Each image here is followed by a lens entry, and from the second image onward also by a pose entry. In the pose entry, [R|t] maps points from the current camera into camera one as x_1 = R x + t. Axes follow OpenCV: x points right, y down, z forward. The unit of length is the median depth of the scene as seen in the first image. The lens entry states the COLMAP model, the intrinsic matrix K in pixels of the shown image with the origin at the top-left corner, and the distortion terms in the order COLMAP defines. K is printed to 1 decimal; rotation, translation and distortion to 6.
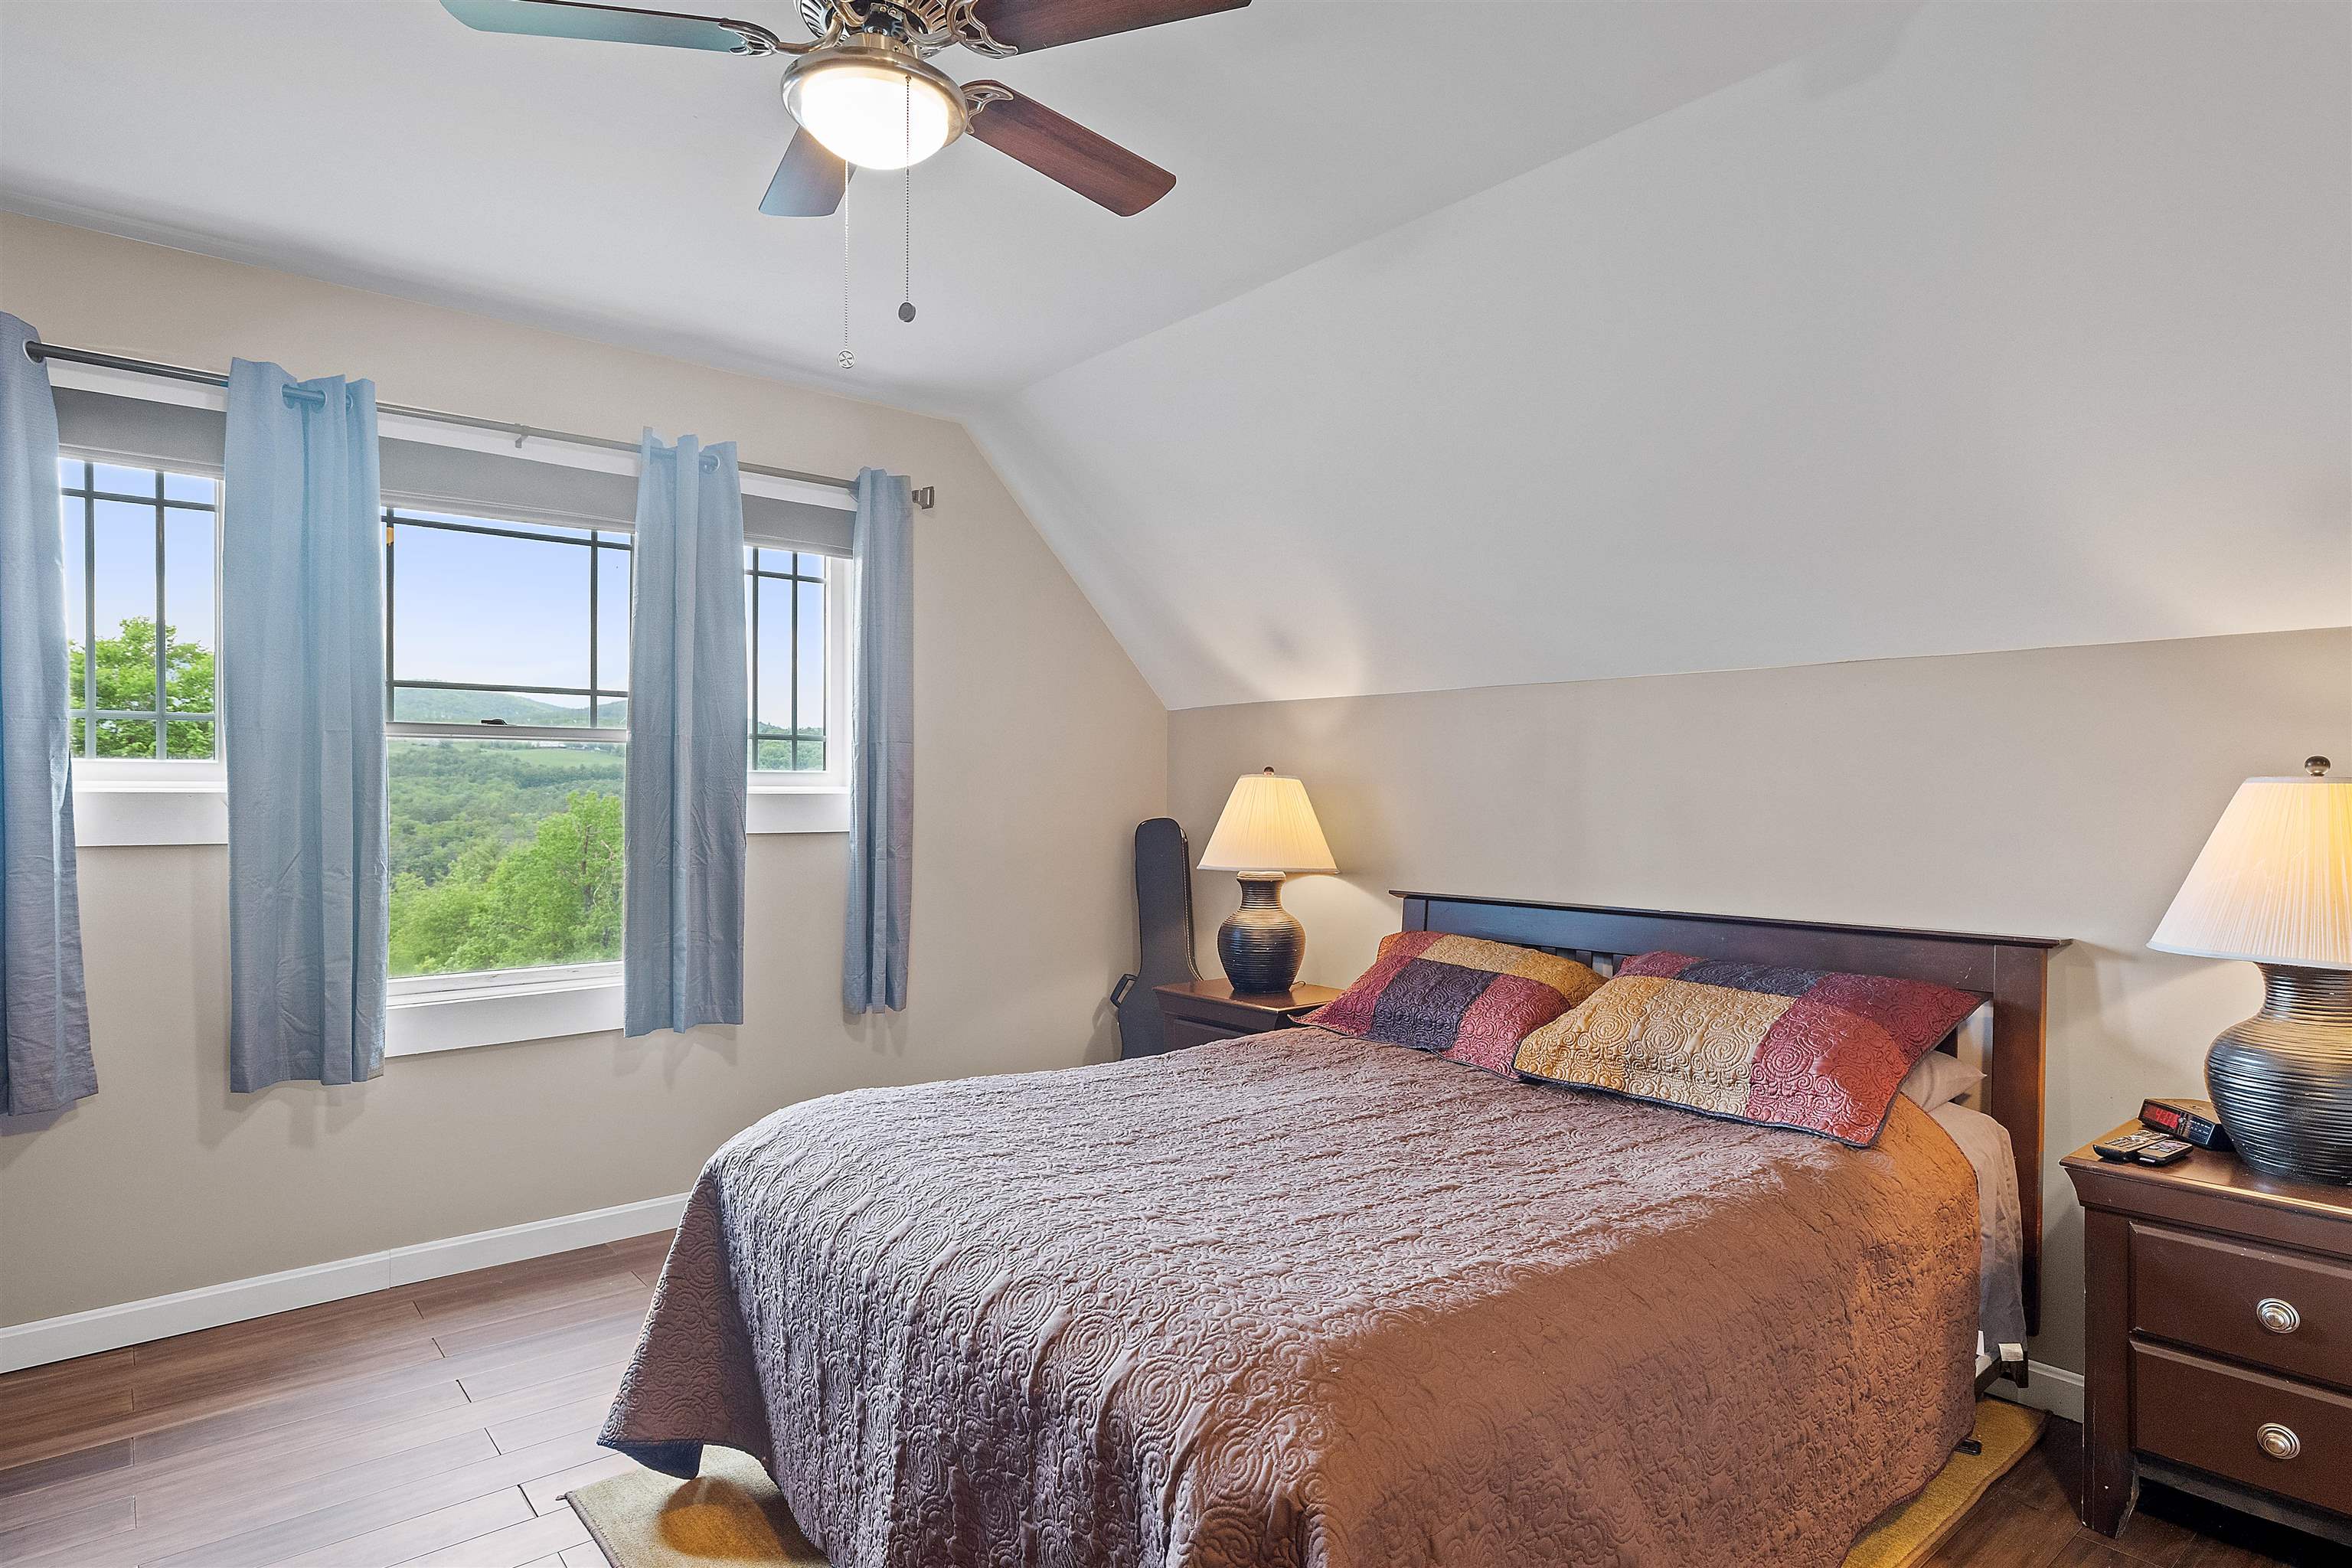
lens RADIAL K [[1251.0, 0, 1167.1], [0, 1251.0, 796.7], [0, 0, 1]] dist [-0.015487, -0.000610]
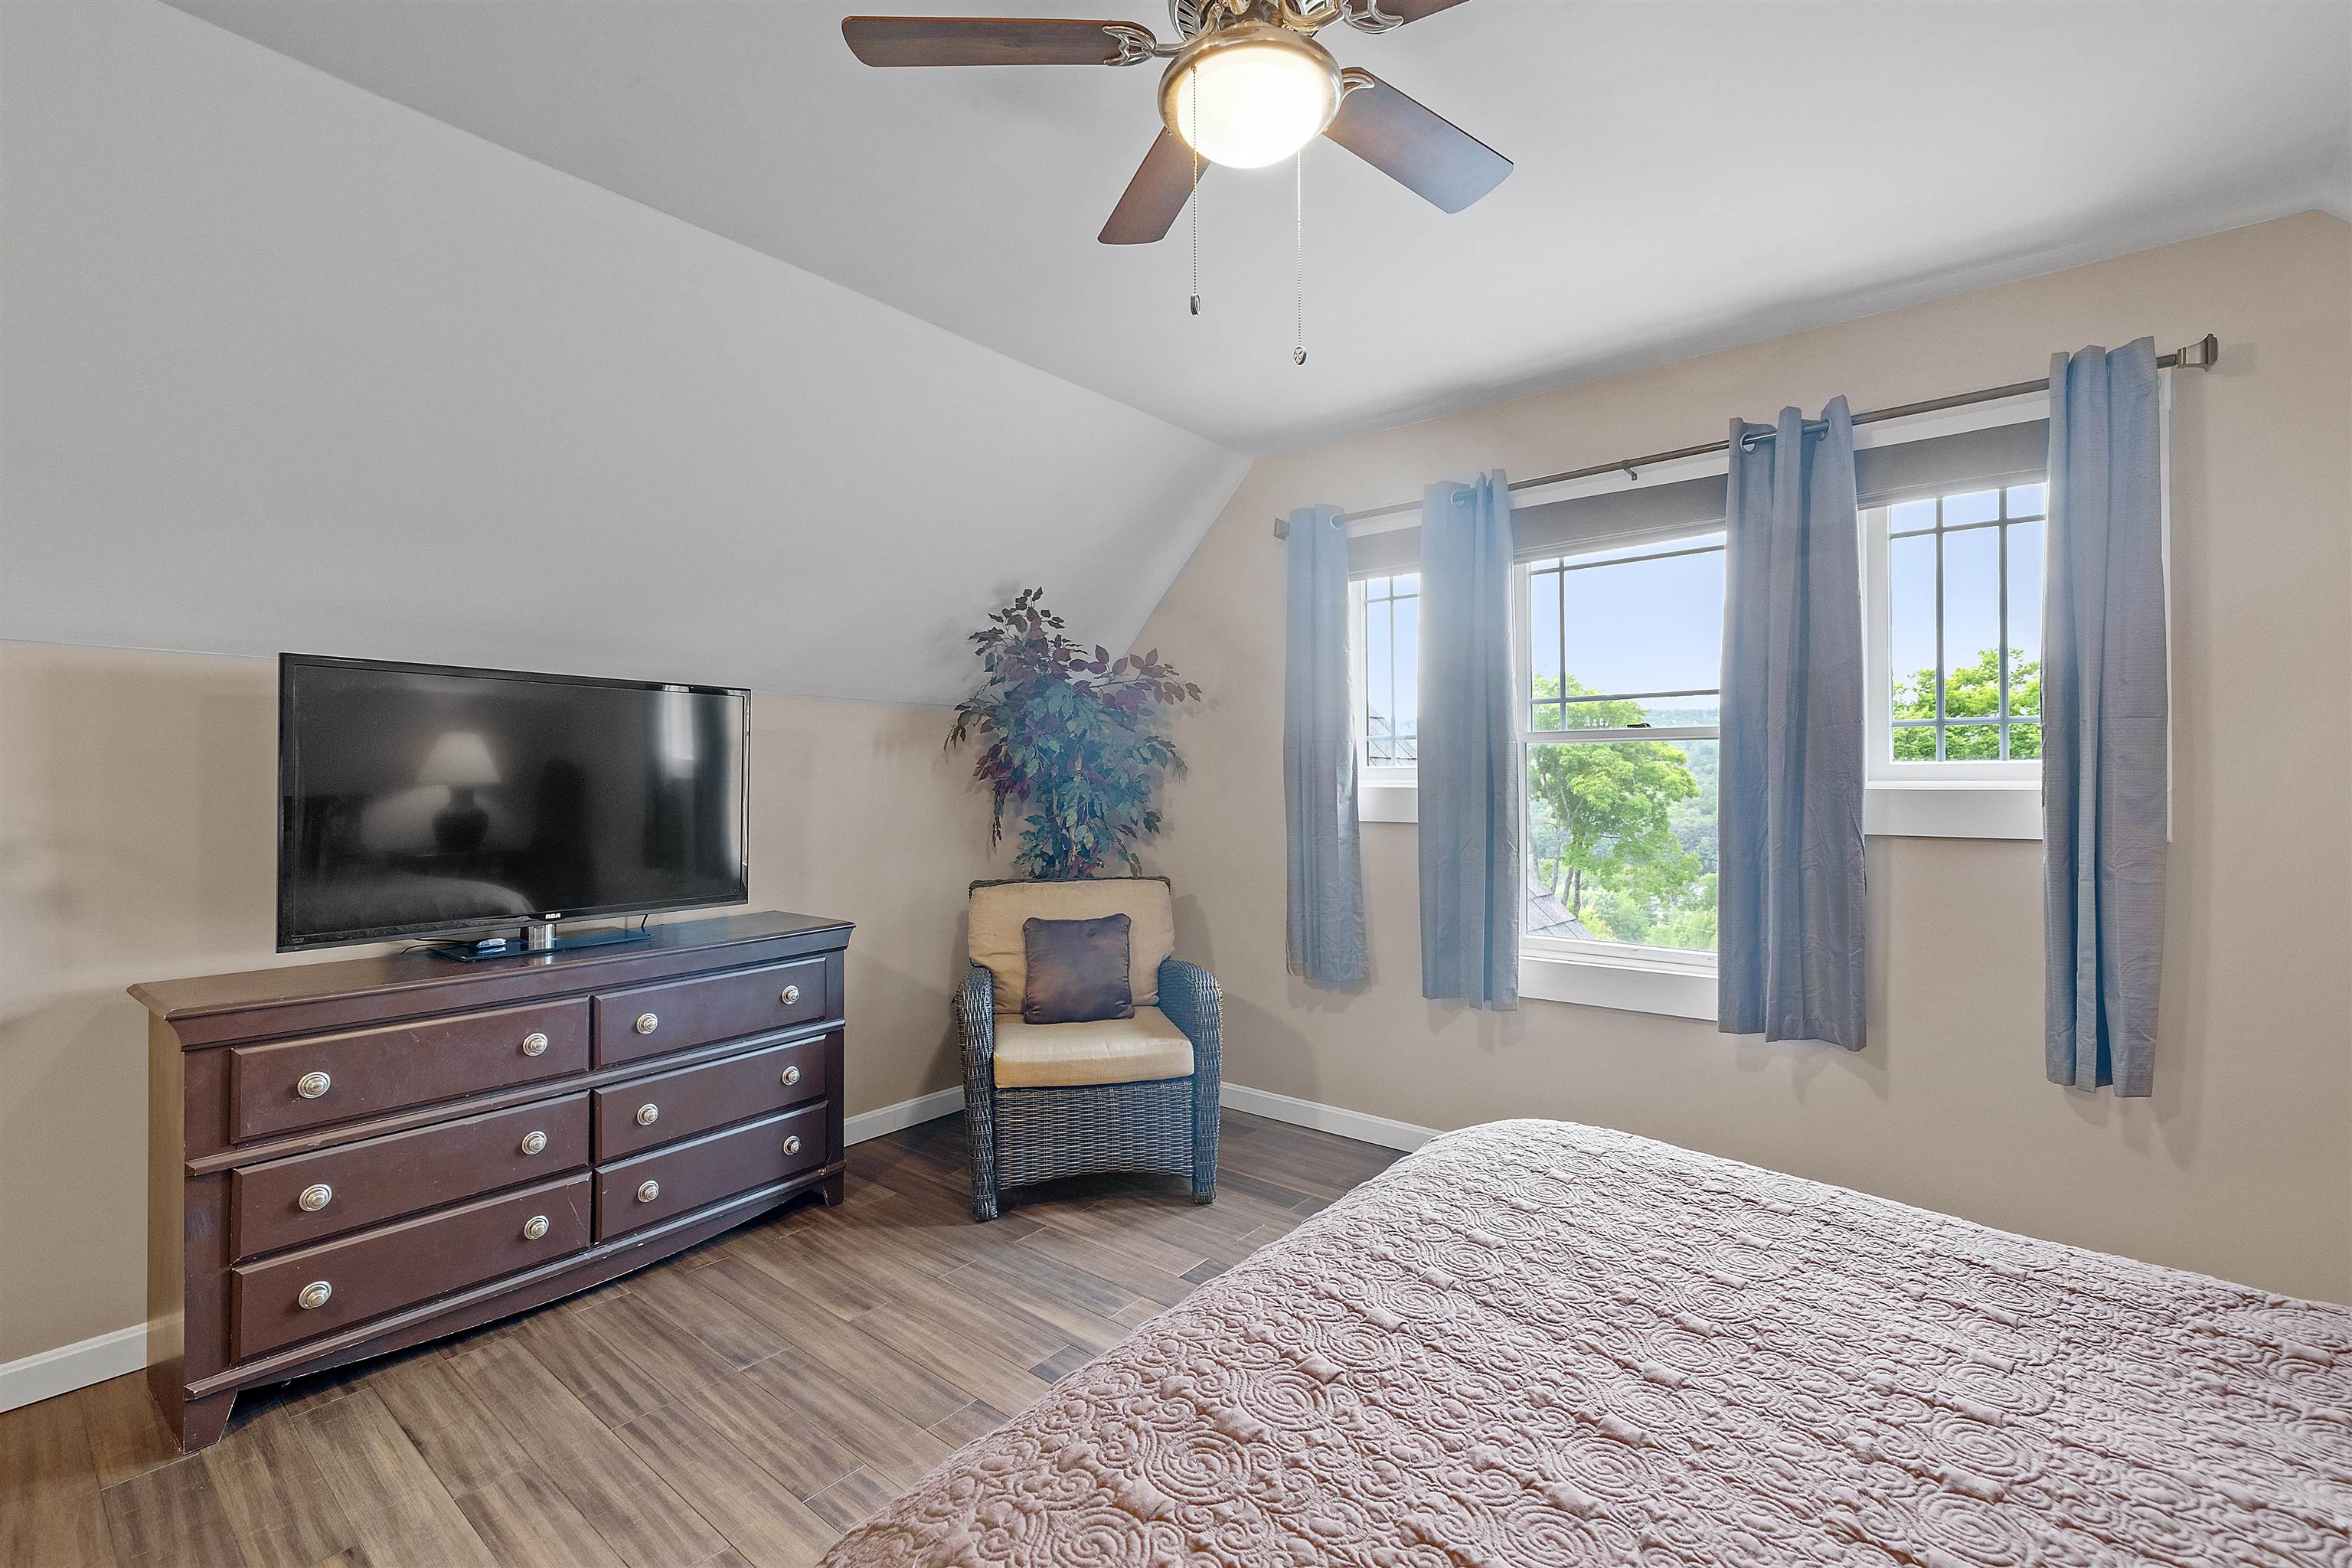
lens RADIAL K [[1008.9, 0, 1171.1], [0, 1008.9, 777.1], [0, 0, 1]] dist [0.000797, 0.000012]
pose [[0.184186, -0.008324, -0.982856, 0.292039], [-0.004933, 0.999944, -0.009393, -0.002365], [0.982879, 0.006578, 0.184134, 0.425302]]
